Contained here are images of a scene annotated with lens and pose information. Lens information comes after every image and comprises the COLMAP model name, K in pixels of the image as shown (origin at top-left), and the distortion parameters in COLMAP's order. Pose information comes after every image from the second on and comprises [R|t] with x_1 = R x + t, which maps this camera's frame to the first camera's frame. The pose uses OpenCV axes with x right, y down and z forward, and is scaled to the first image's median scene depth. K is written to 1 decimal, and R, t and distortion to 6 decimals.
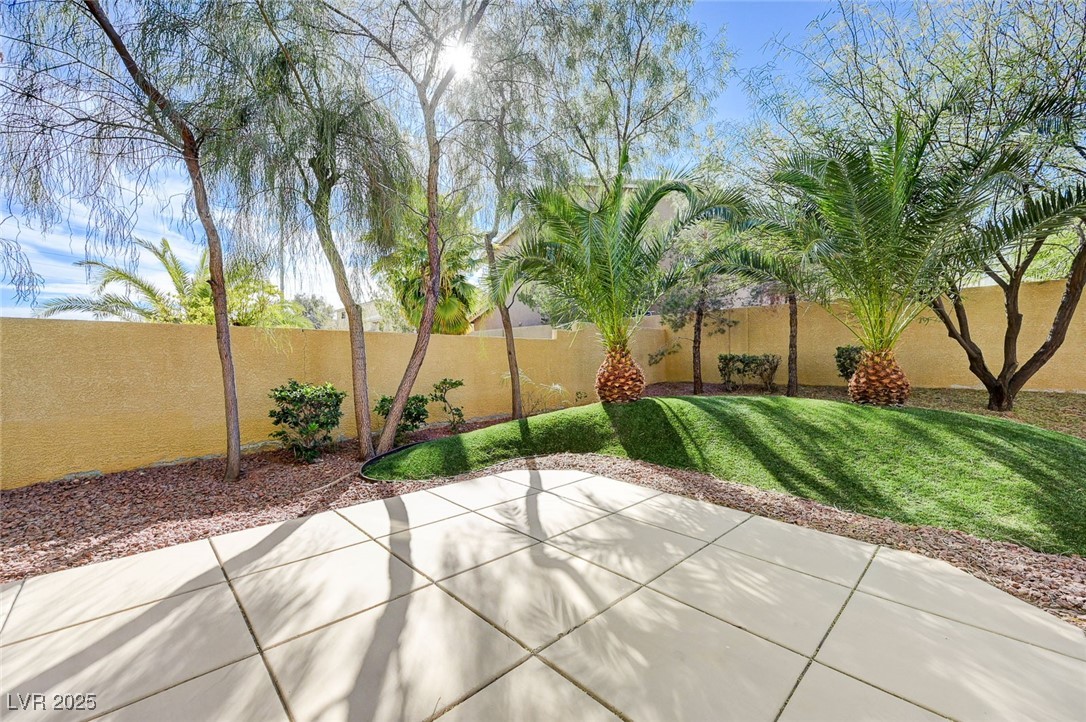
lens RADIAL K [[429.8, 0, 543.0], [0, 429.8, 361.0], [0, 0, 1]] dist [-0.000446, -0.000033]
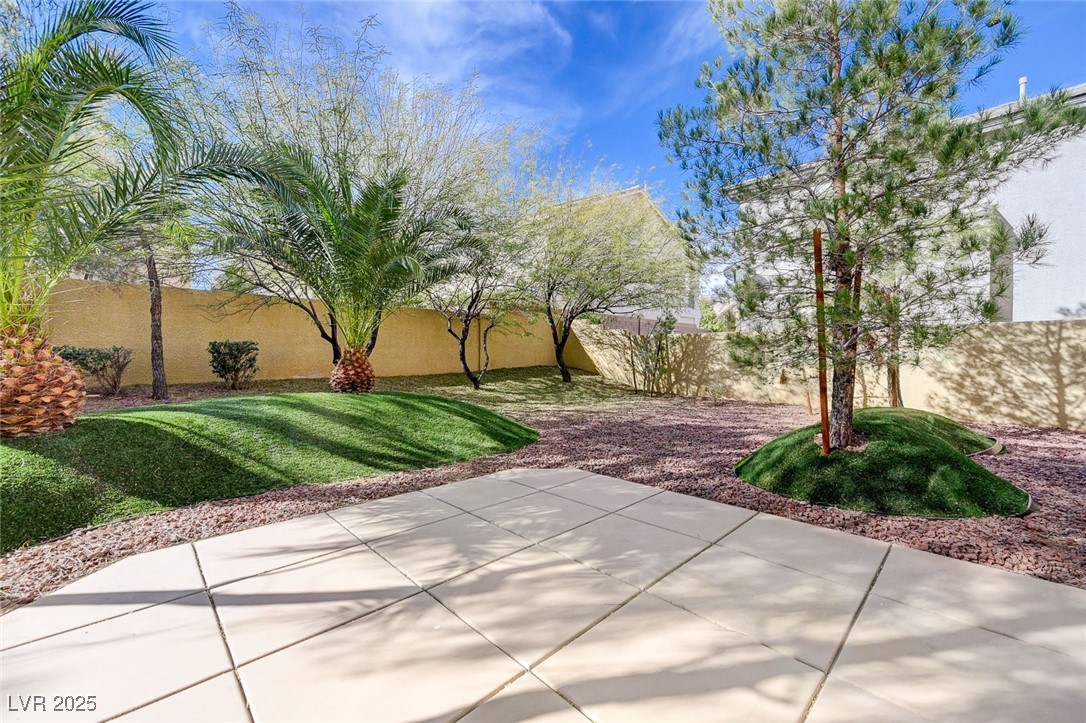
lens RADIAL K [[429.8, 0, 543.0], [0, 429.8, 361.5], [0, 0, 1]] dist [-0.000446, -0.000033]
pose [[-0.005483, -0.008973, 0.999945, -0.408609], [-0.001047, 0.999959, 0.008968, 0.002795], [-0.999984, -0.000998, -0.005493, 0.426117]]
